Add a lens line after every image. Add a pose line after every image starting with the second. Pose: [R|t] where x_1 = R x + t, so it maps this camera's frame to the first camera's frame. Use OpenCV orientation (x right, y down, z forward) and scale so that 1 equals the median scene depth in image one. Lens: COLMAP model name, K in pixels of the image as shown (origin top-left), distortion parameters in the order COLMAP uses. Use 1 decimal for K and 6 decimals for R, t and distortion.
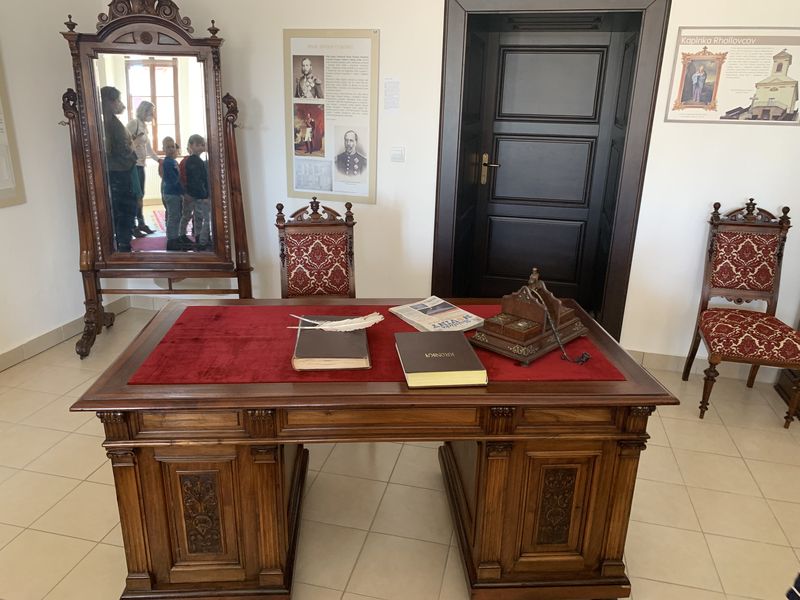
lens RADIAL K [[607.2, 0, 398.6], [0, 607.2, 301.3], [0, 0, 1]] dist [0.004279, -0.013149]
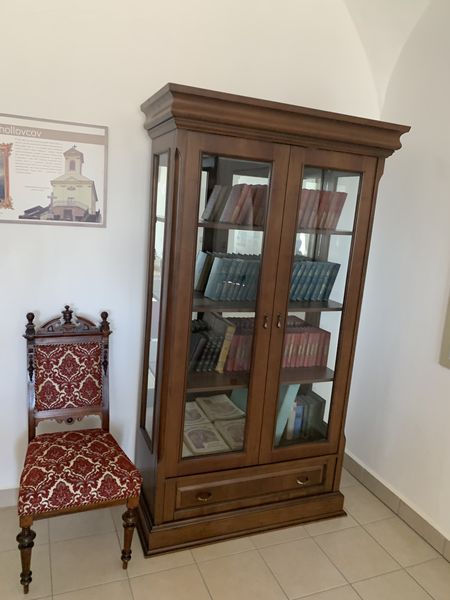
lens RADIAL K [[455.4, 0, 225.0], [0, 455.4, 300.1], [0, 0, 1]] dist [0.004279, -0.013149]
pose [[0.807879, -0.079264, 0.583994, 0.383669], [0.140434, 0.988262, -0.060139, -0.106221], [-0.572372, 0.130598, 0.809527, 0.324078]]
